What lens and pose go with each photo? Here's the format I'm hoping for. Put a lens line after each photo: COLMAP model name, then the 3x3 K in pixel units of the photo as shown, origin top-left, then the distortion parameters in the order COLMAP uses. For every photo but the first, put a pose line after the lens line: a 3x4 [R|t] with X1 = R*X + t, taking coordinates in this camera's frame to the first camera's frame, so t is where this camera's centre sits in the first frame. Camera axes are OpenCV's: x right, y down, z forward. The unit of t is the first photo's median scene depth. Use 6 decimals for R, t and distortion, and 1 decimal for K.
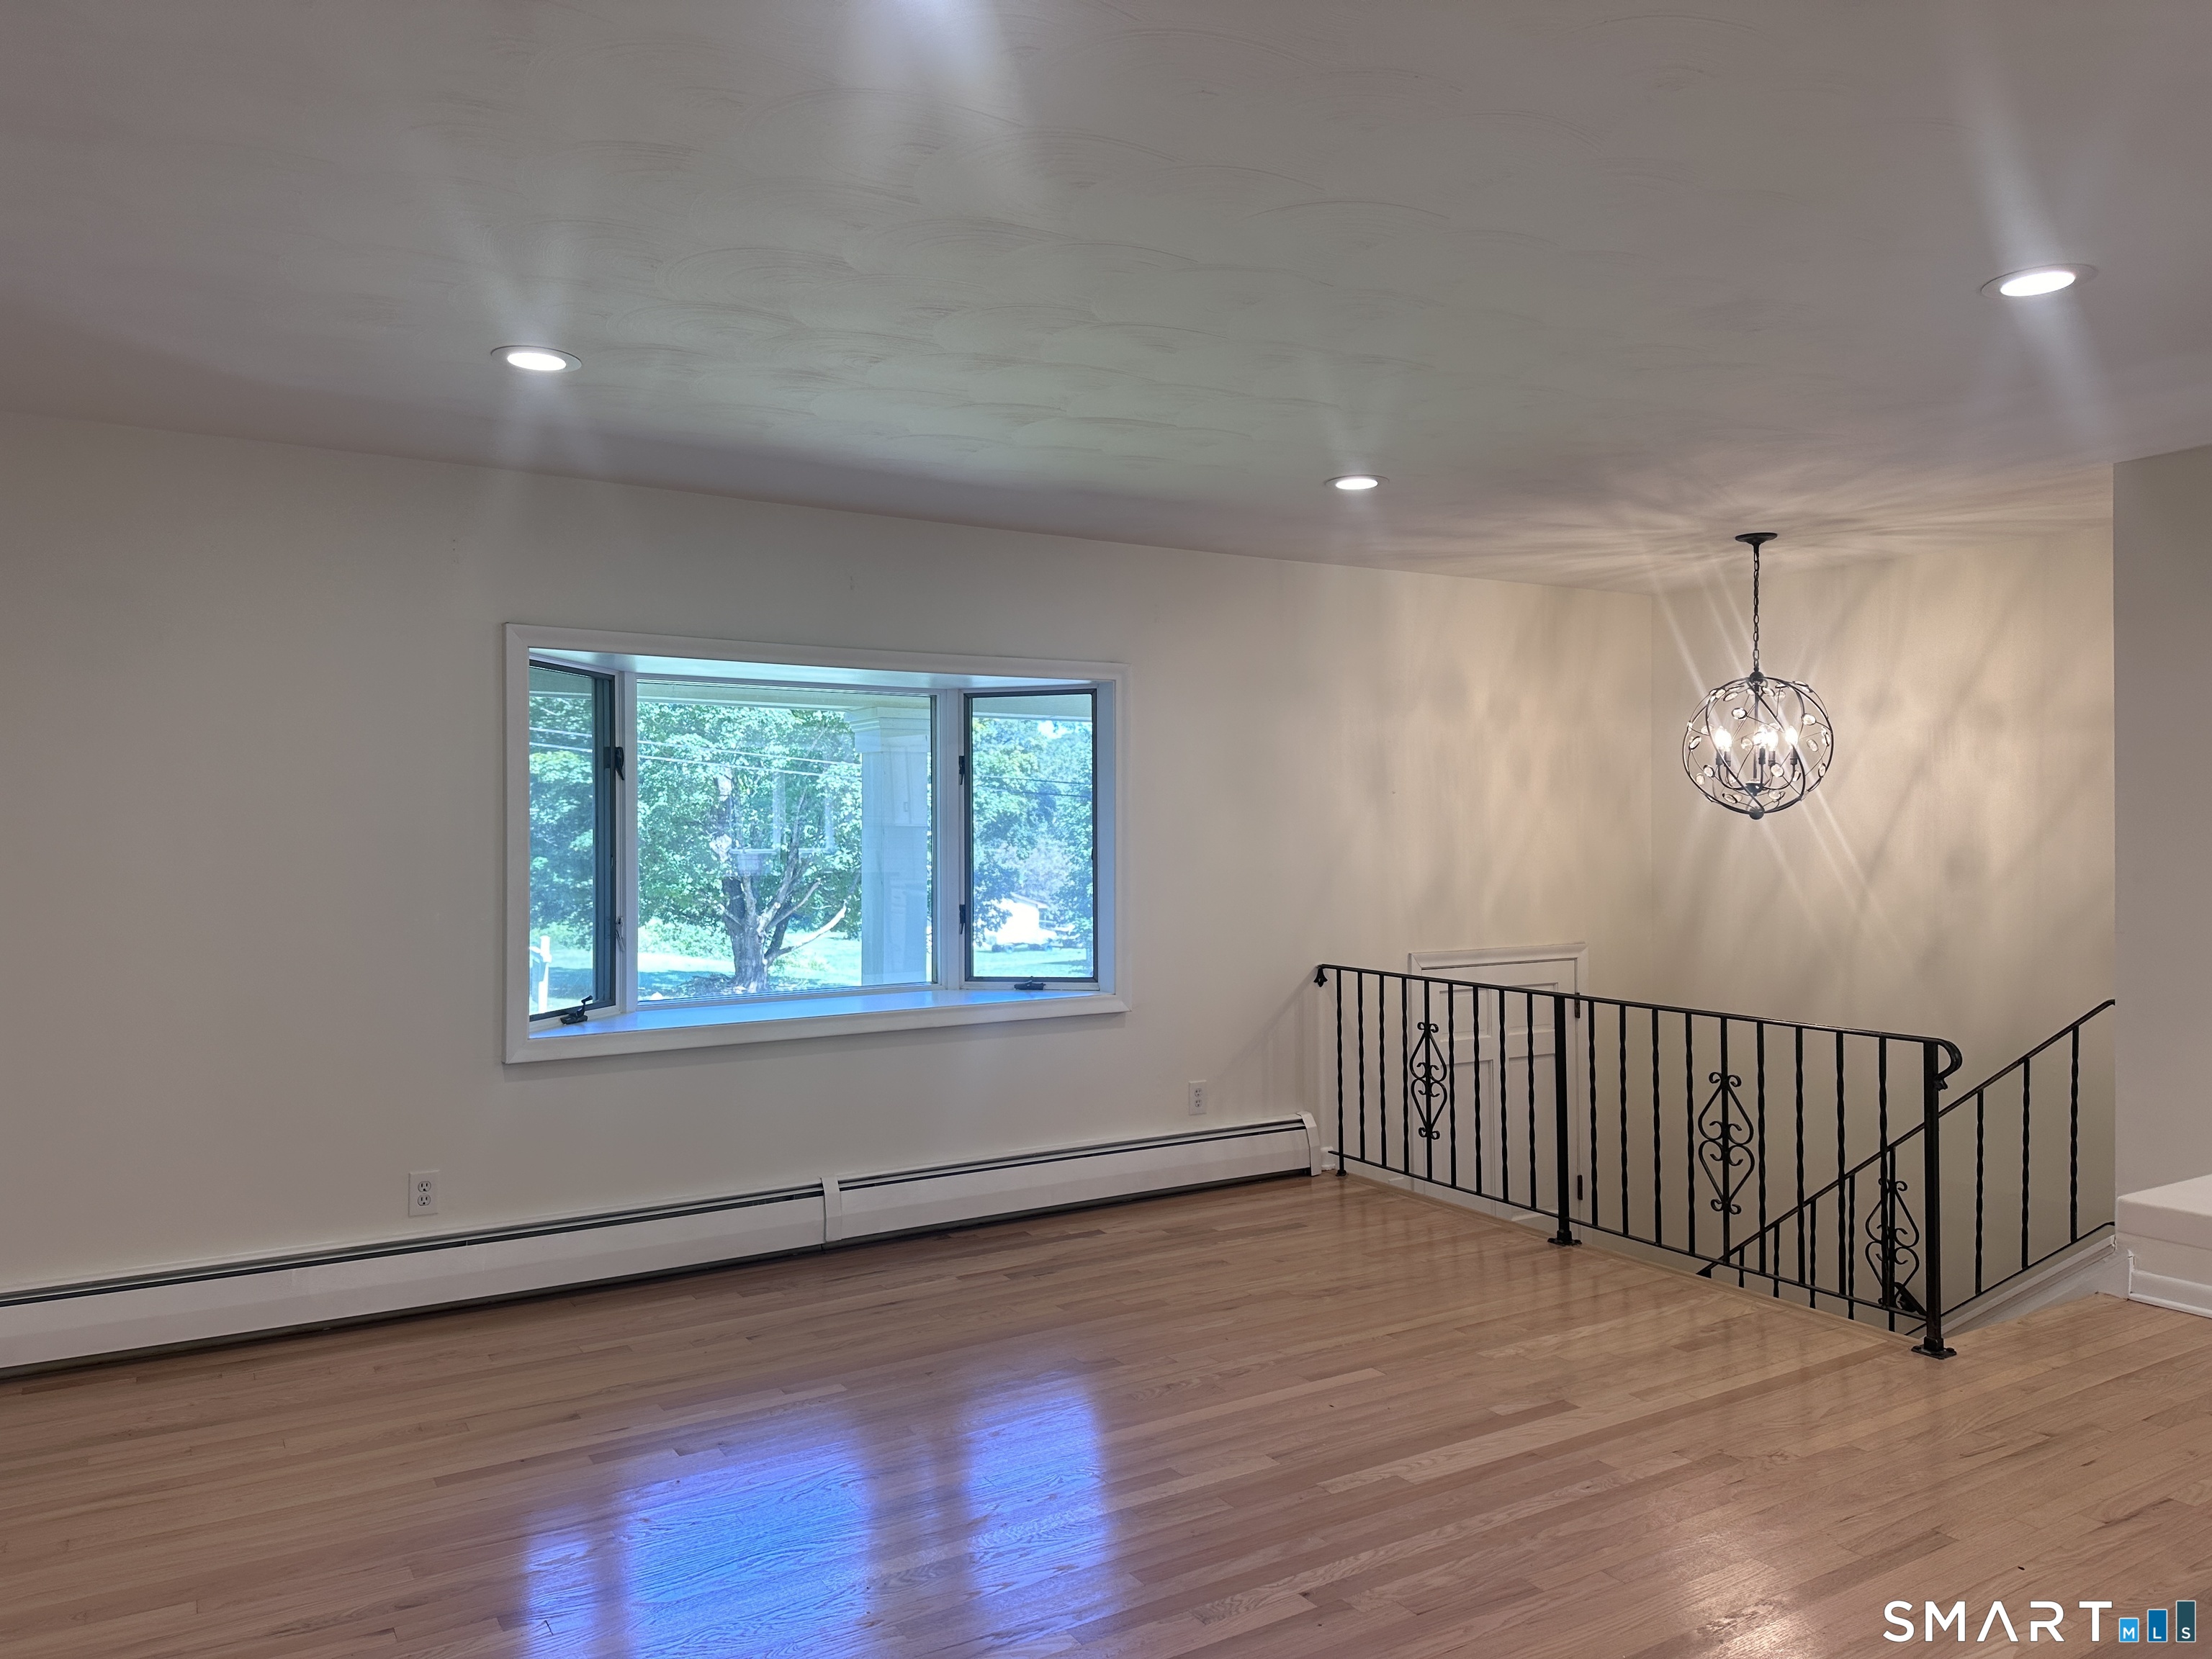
lens RADIAL K [[1547.4, 0, 1117.0], [0, 1547.4, 821.8], [0, 0, 1]] dist [0.086776, -0.139697]
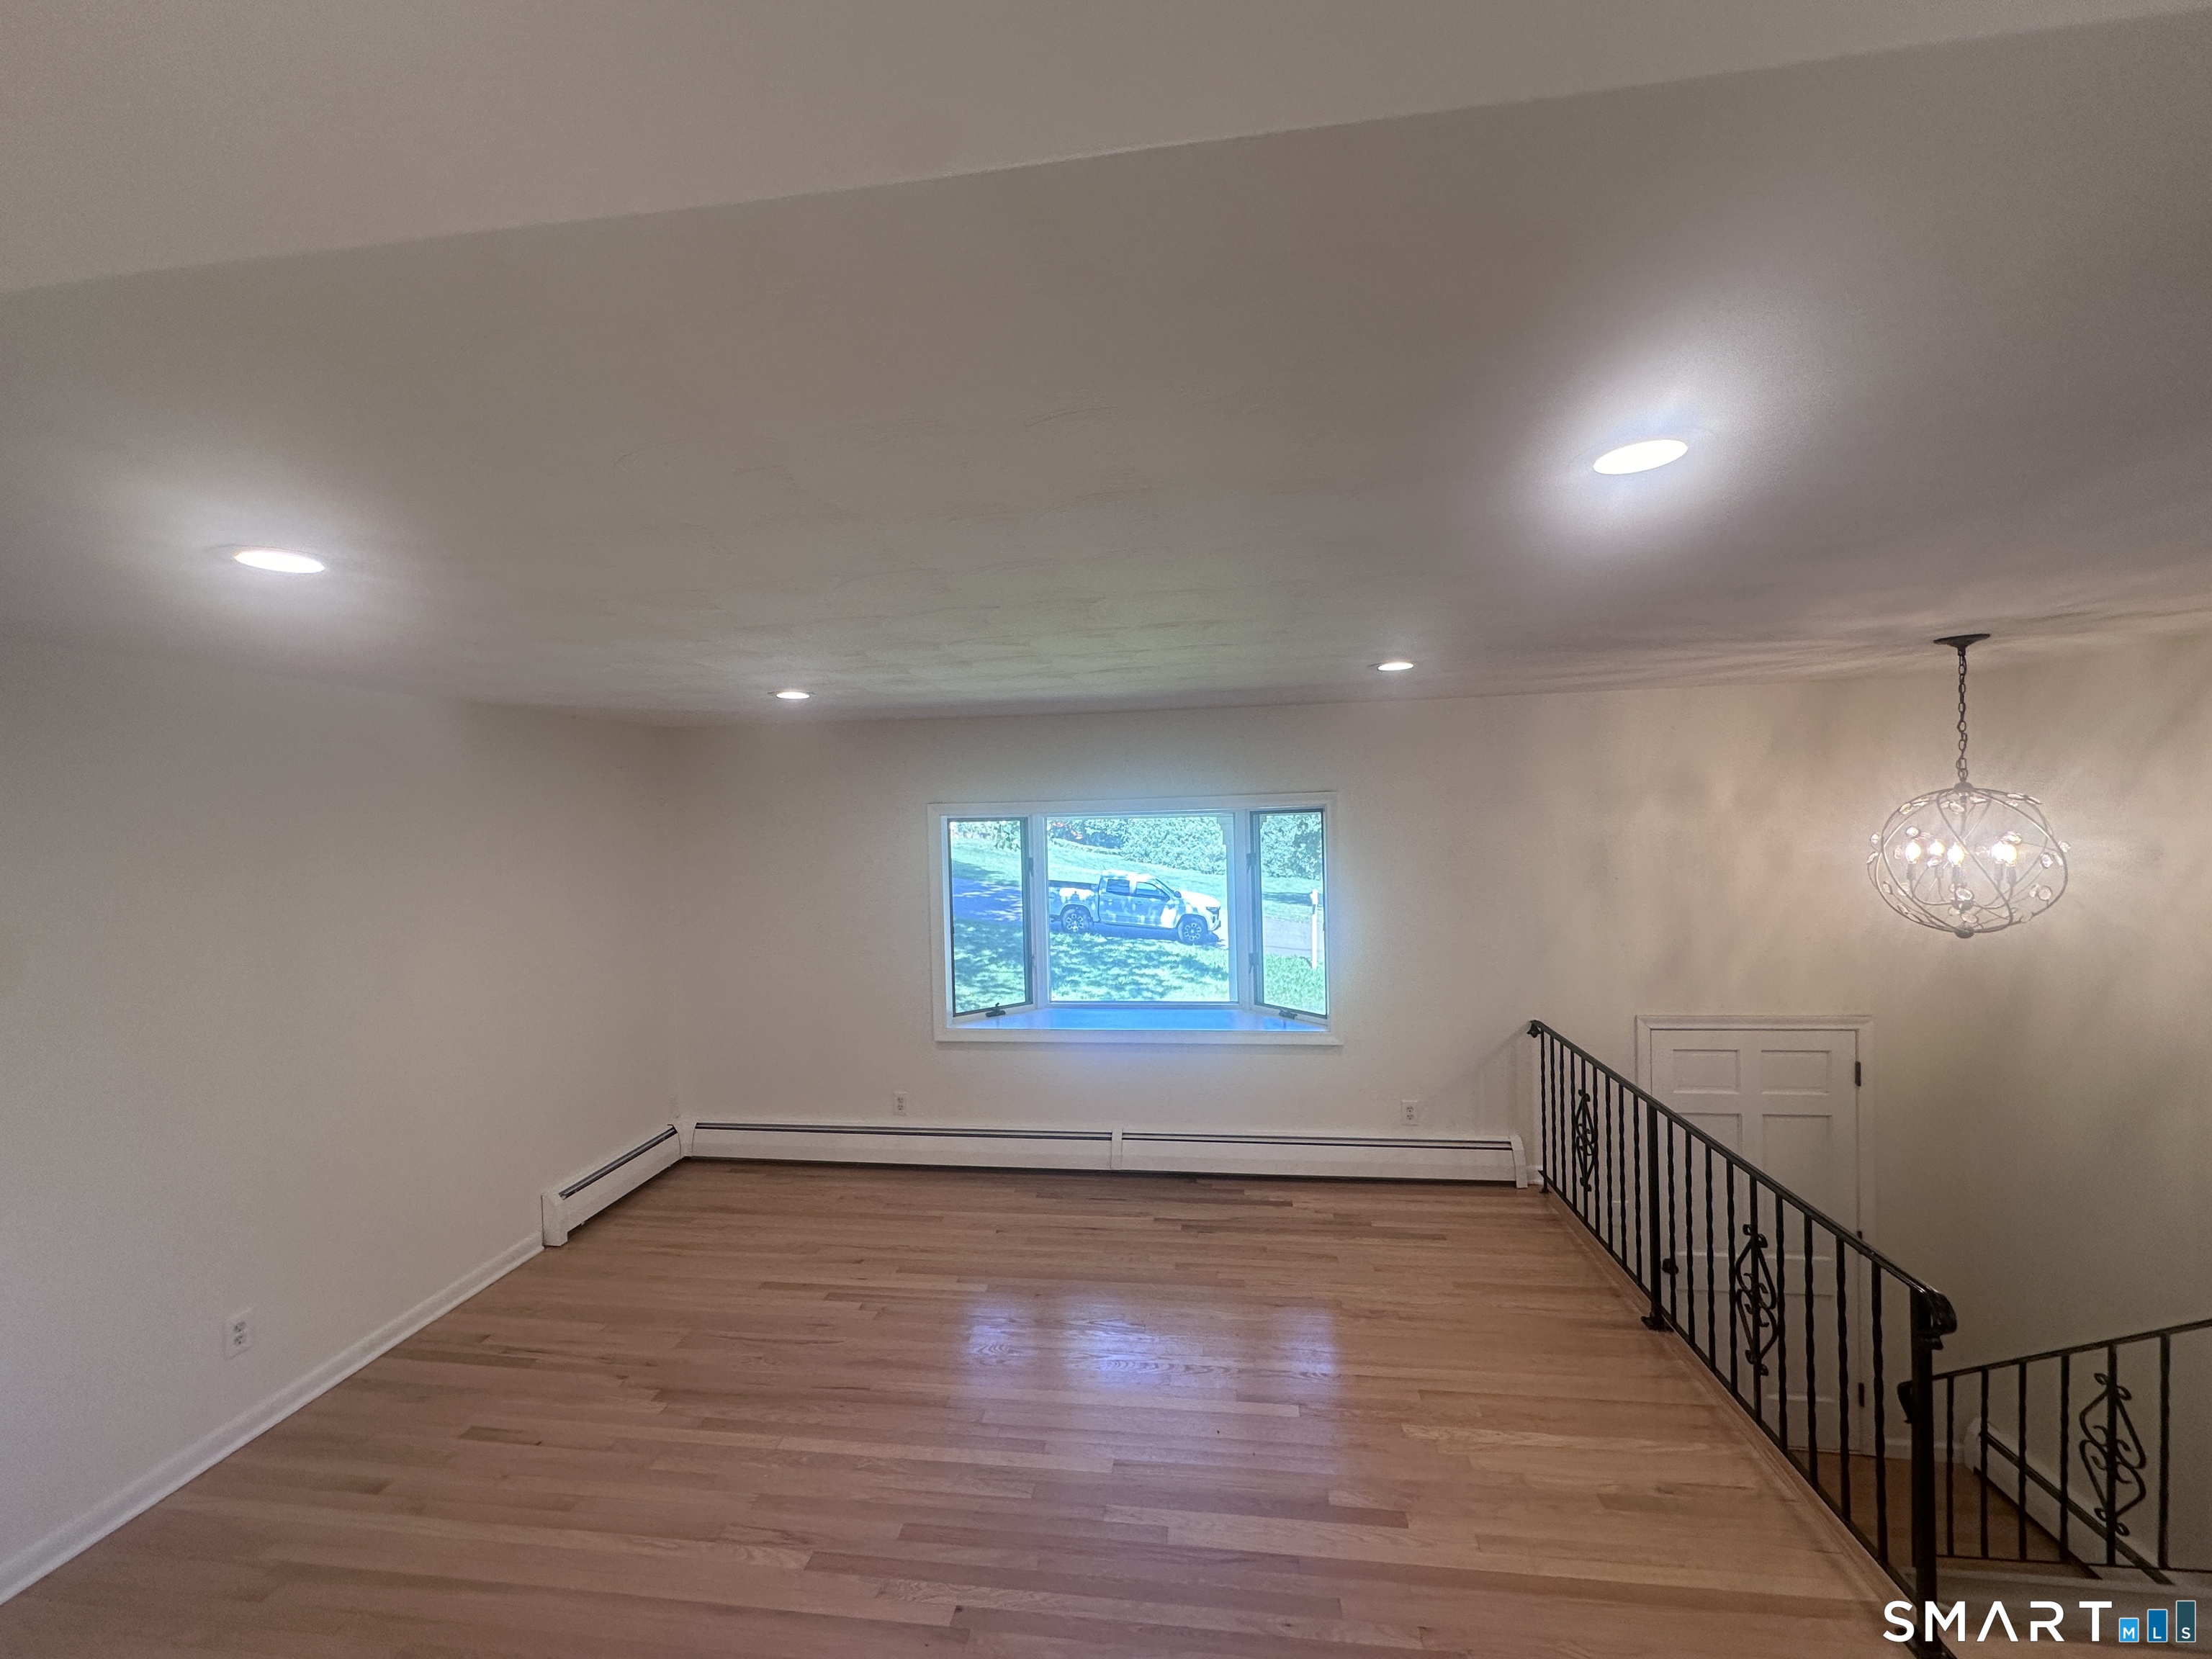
lens RADIAL K [[888.3, 0, 1106.0], [0, 888.3, 829.5], [0, 0, 1]] dist [-0.008760, 0.002719]
pose [[0.771941, -0.004450, -0.635679, 0.426662], [0.022520, 0.999539, 0.020350, -0.110154], [0.635296, -0.030025, 0.771685, 0.320222]]
